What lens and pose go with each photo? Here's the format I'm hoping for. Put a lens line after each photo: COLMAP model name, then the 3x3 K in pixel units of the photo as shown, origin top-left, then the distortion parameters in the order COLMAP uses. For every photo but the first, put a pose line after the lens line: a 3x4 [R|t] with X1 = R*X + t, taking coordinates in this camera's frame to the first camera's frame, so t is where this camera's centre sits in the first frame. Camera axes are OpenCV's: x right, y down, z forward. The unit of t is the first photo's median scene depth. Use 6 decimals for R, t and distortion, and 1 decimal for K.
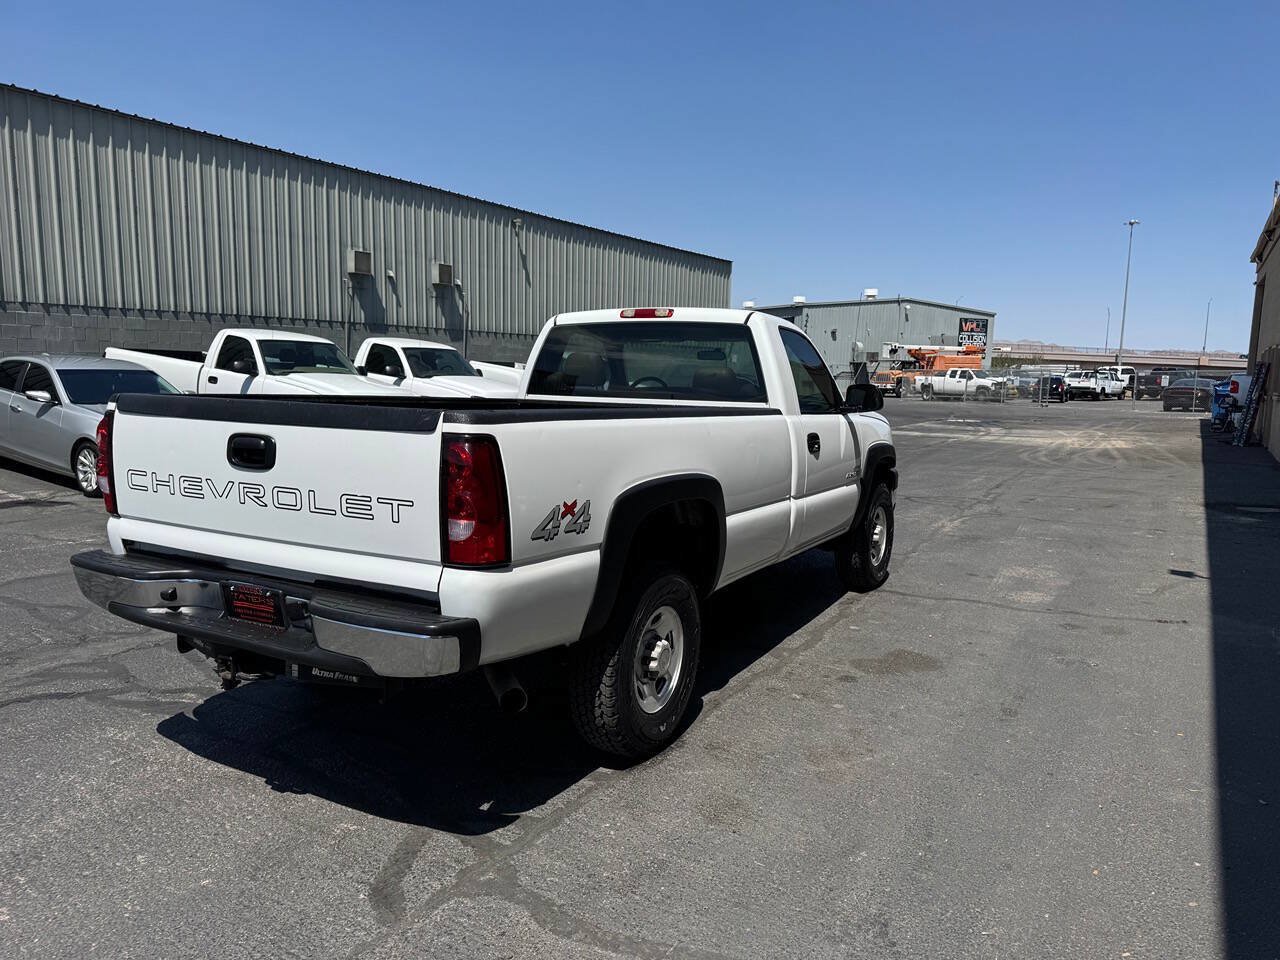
lens RADIAL K [[910.4, 0, 645.5], [0, 910.4, 471.5], [0, 0, 1]] dist [0.039167, -0.044162]
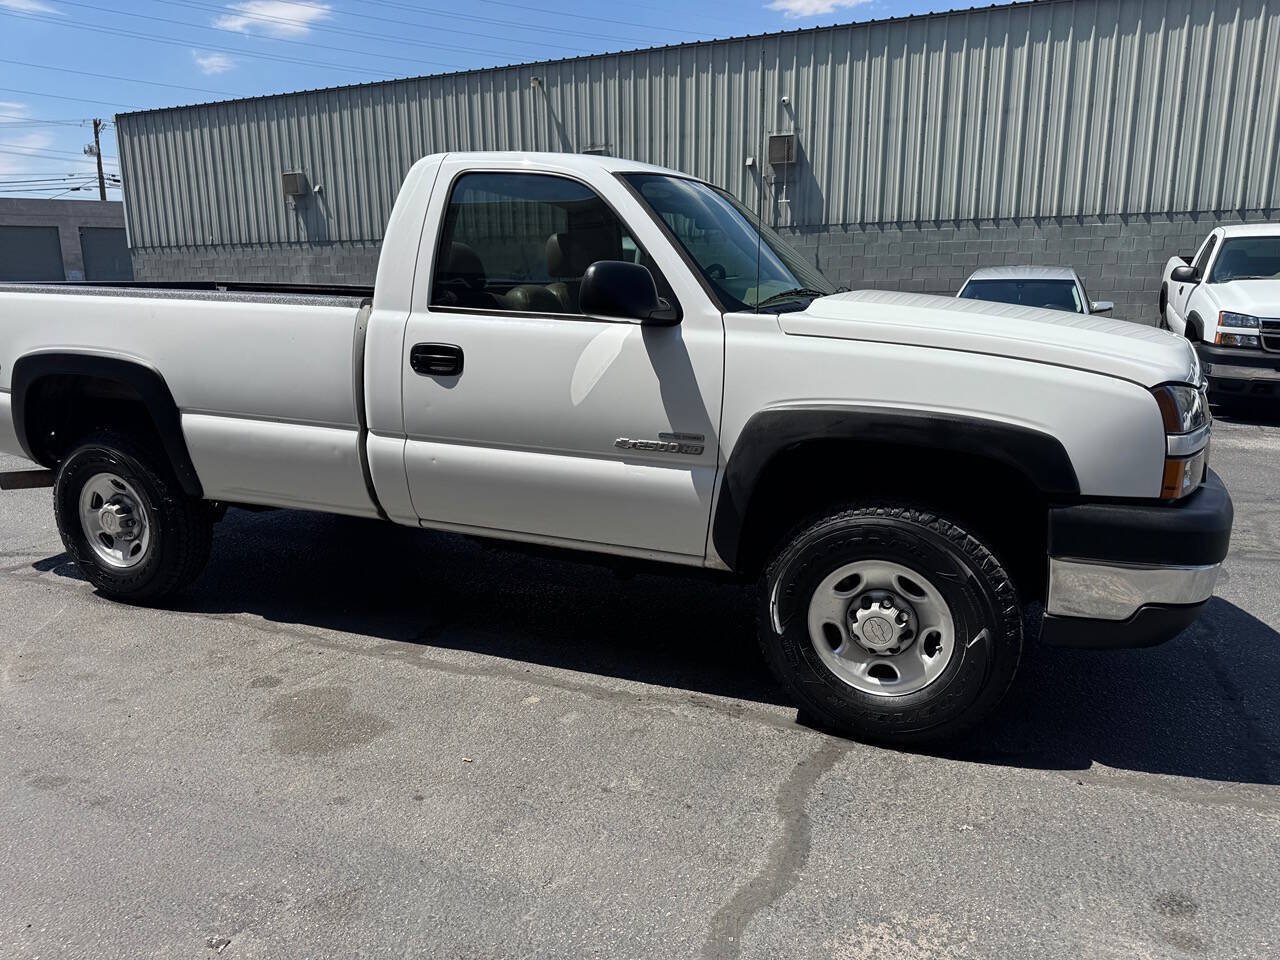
lens RADIAL K [[910.4, 0, 628.3], [0, 910.4, 483.4], [0, 0, 1]] dist [0.039167, -0.044162]
pose [[0.098316, 0.196904, -0.975481, 0.818915], [-0.106657, 0.976669, 0.186394, -0.078964], [0.989423, 0.085717, 0.117023, 1.054760]]
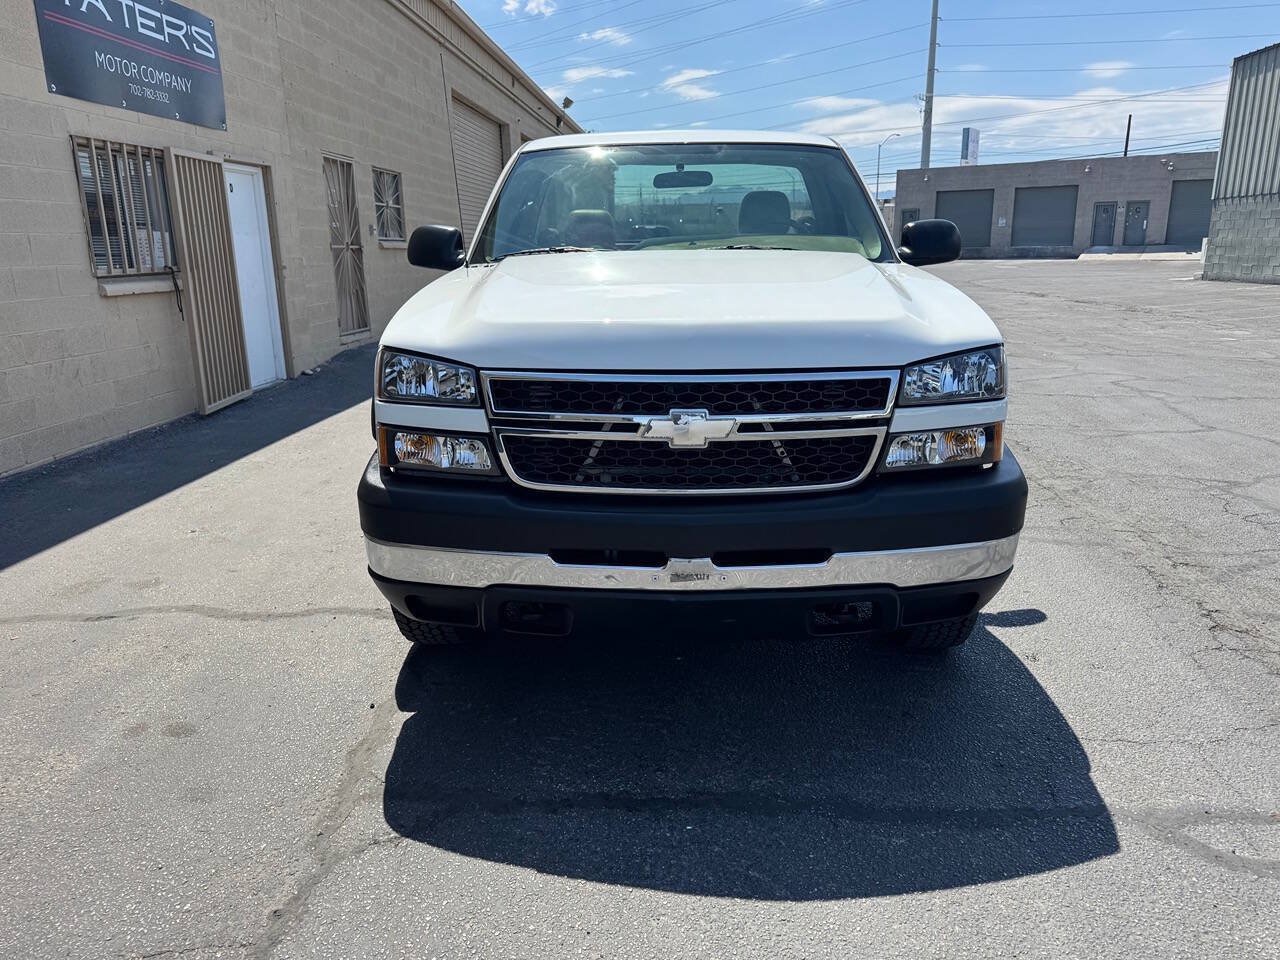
lens RADIAL K [[910.4, 0, 643.9], [0, 910.4, 477.3], [0, 0, 1]] dist [0.039167, -0.044162]
pose [[-0.888474, 0.103577, -0.447086, 0.466974], [-0.061053, 0.938863, 0.338835, -0.176307], [0.454848, 0.328342, -0.827831, 1.862866]]
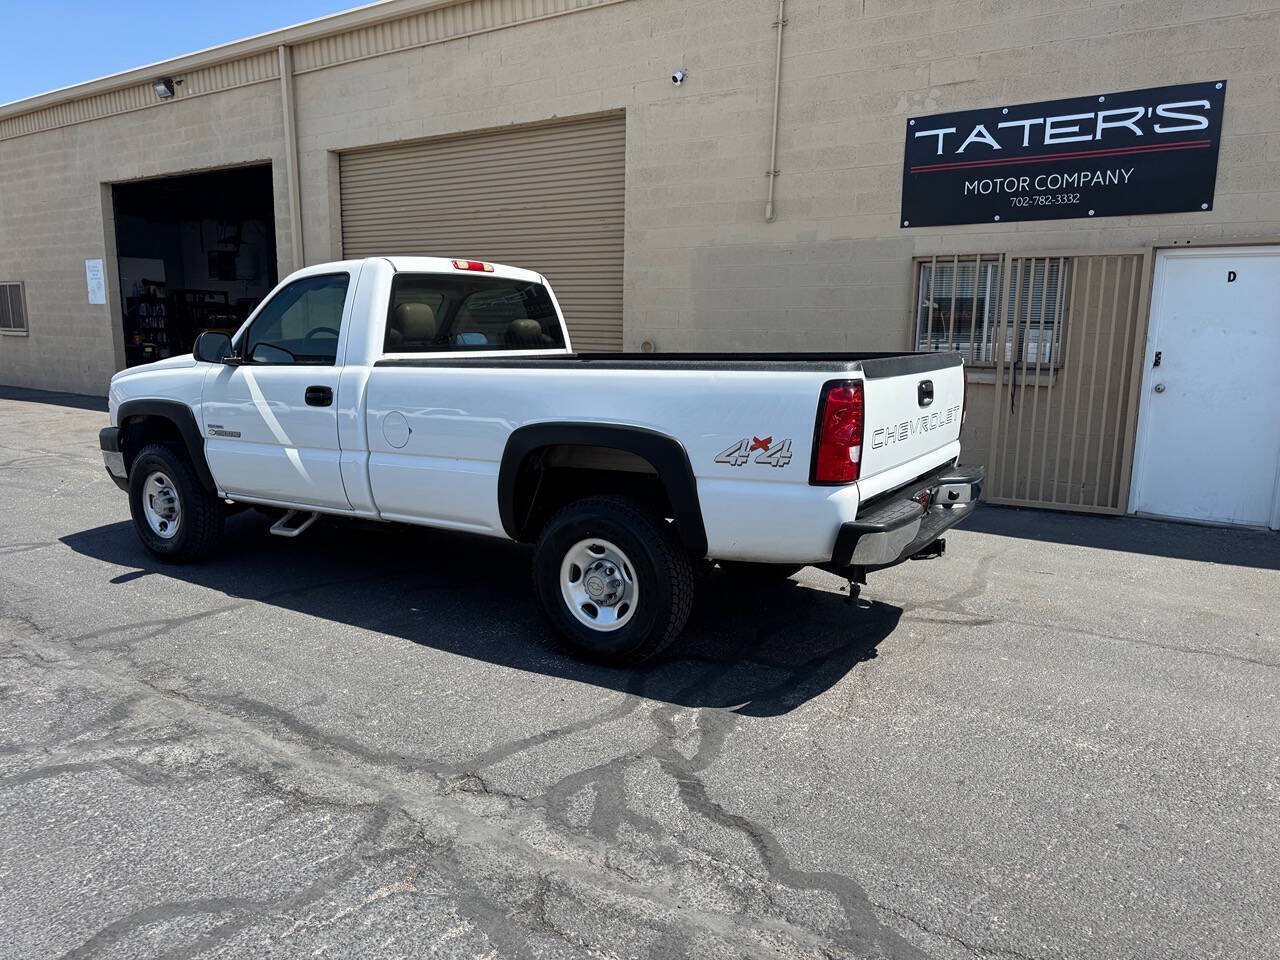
lens RADIAL K [[910.4, 0, 631.4], [0, 910.4, 479.2], [0, 0, 1]] dist [0.039167, -0.044162]
pose [[0.067251, -0.191236, 0.979238, -1.056608], [0.107274, 0.977156, 0.183462, -0.111983], [-0.991952, 0.092708, 0.086229, 0.774088]]
